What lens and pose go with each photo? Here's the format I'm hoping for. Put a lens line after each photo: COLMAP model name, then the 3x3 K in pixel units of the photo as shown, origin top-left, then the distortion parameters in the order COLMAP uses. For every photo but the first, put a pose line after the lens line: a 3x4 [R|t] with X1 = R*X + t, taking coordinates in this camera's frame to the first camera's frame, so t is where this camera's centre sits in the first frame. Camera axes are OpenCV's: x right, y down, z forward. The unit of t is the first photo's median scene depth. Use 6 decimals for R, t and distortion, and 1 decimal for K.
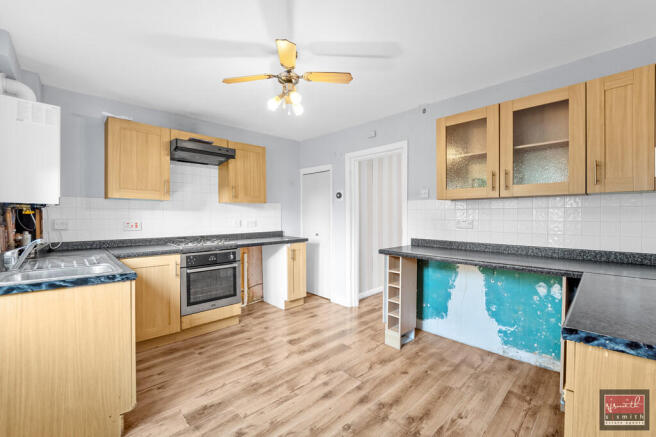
lens RADIAL K [[275.4, 0, 328.8], [0, 275.4, 216.8], [0, 0, 1]] dist [0.000331, 0.000019]
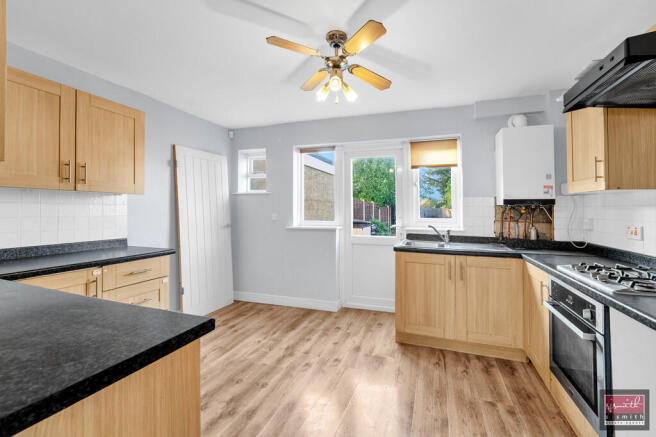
lens RADIAL K [[275.4, 0, 328.2], [0, 275.4, 214.2], [0, 0, 1]] dist [0.000331, 0.000019]
pose [[-0.904323, 0.000120, -0.426848, 0.263755], [-0.003184, 0.999970, 0.007026, 0.005118], [0.426836, 0.007713, -0.904296, 1.780662]]
